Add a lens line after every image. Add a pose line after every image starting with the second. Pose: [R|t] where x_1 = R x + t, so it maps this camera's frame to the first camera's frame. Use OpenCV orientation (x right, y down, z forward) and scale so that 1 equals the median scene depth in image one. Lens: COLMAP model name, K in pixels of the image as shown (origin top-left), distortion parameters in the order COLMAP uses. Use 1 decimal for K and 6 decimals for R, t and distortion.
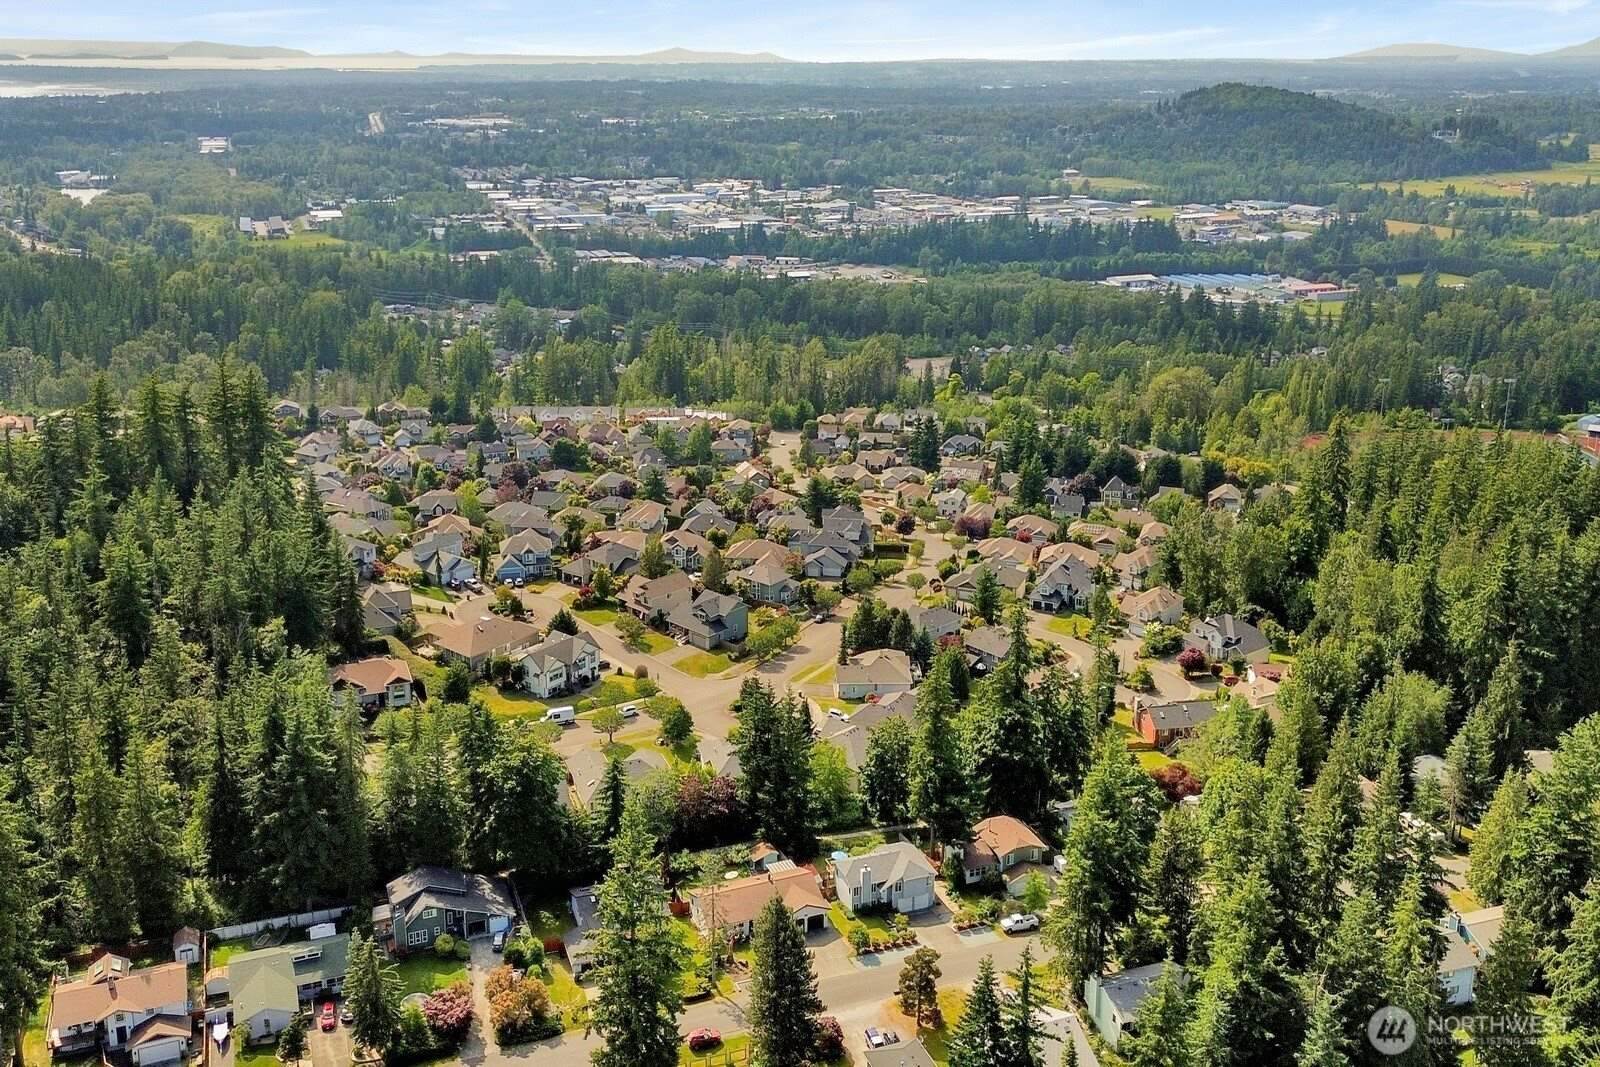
lens RADIAL K [[1119.5, 0, 802.7], [0, 1119.5, 550.1], [0, 0, 1]] dist [0.014629, -0.003606]
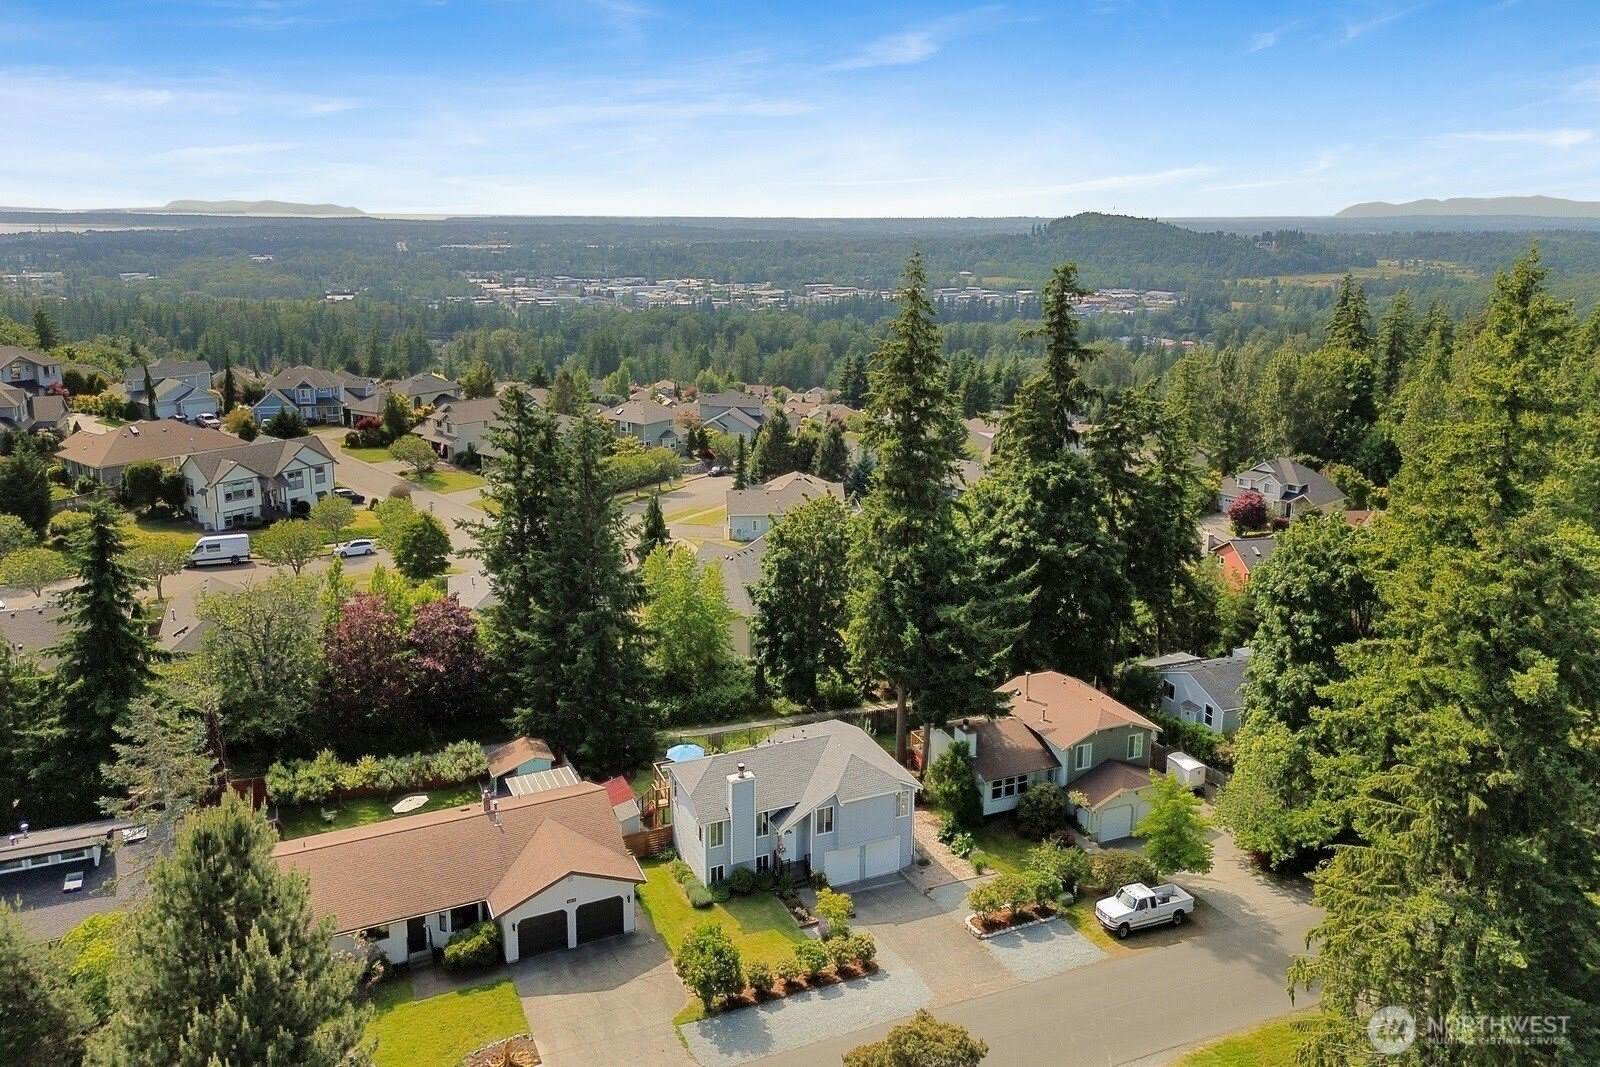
lens RADIAL K [[1119.5, 0, 794.2], [0, 1119.5, 518.8], [0, 0, 1]] dist [0.014629, -0.003606]
pose [[0.998443, -0.006004, 0.055455, 0.051000], [0.006154, 0.999978, -0.002547, 0.186377], [-0.055438, 0.002884, 0.998458, 0.580274]]
